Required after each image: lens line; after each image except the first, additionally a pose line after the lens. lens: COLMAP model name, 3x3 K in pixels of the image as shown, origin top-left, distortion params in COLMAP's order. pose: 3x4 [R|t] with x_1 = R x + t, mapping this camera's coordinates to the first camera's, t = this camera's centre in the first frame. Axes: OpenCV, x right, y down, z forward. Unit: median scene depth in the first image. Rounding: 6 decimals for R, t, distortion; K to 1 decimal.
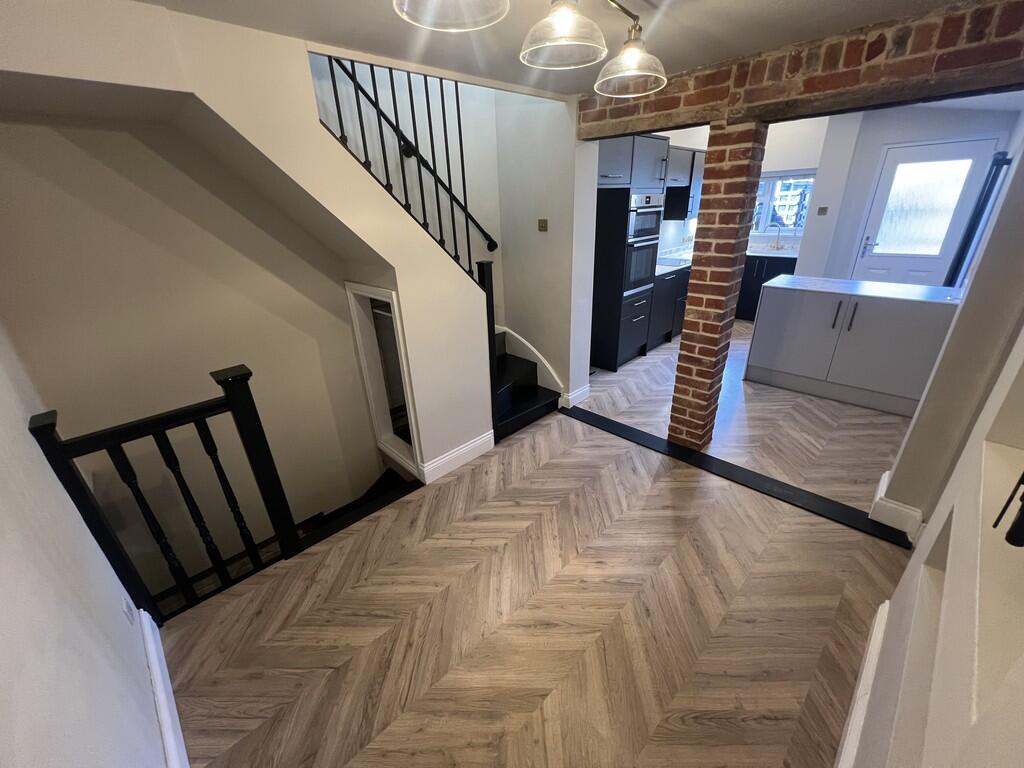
lens RADIAL K [[408.2, 0, 509.3], [0, 408.2, 383.3], [0, 0, 1]] dist [0.000327, 0.000431]
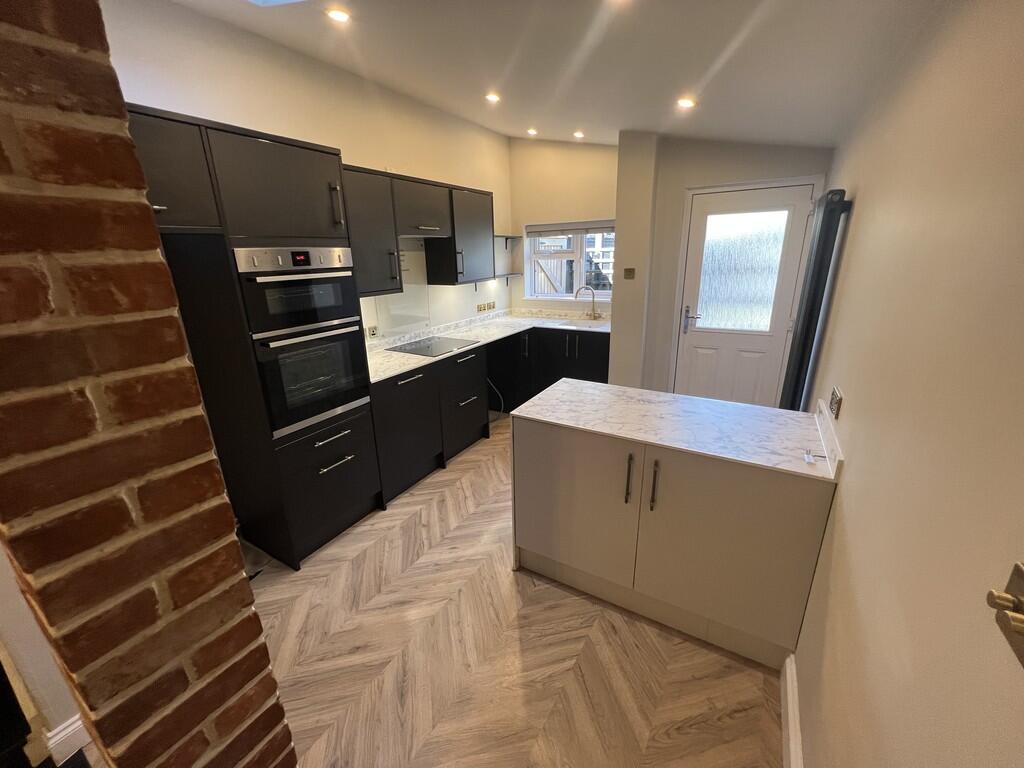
lens RADIAL K [[408.2, 0, 509.3], [0, 408.2, 383.3], [0, 0, 1]] dist [0.000327, 0.000431]
pose [[0.971117, -0.060110, 0.230909, 0.417356], [0.084979, 0.991422, -0.099304, -0.190853], [-0.222959, 0.116058, 0.967895, 0.399951]]
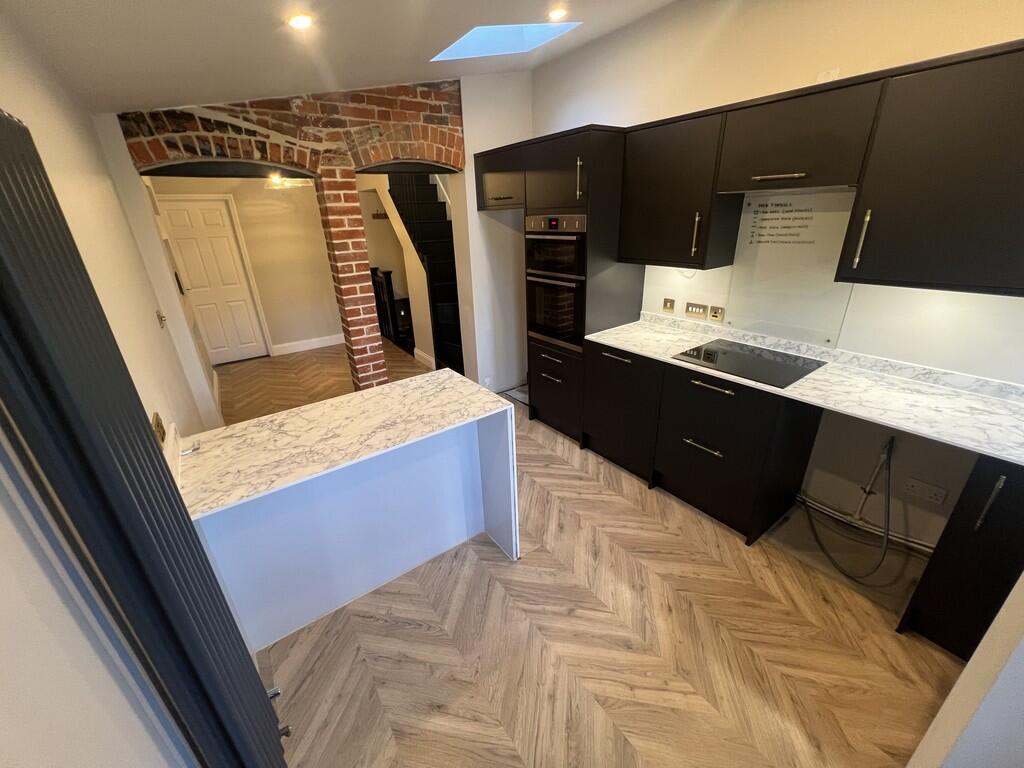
lens RADIAL K [[408.2, 0, 509.3], [0, 408.2, 383.3], [0, 0, 1]] dist [0.000327, 0.000431]
pose [[-0.159537, 0.419394, -0.893676, 0.995667], [-0.357435, 0.819308, 0.448302, -0.456195], [0.920211, 0.390952, 0.019196, 0.909964]]
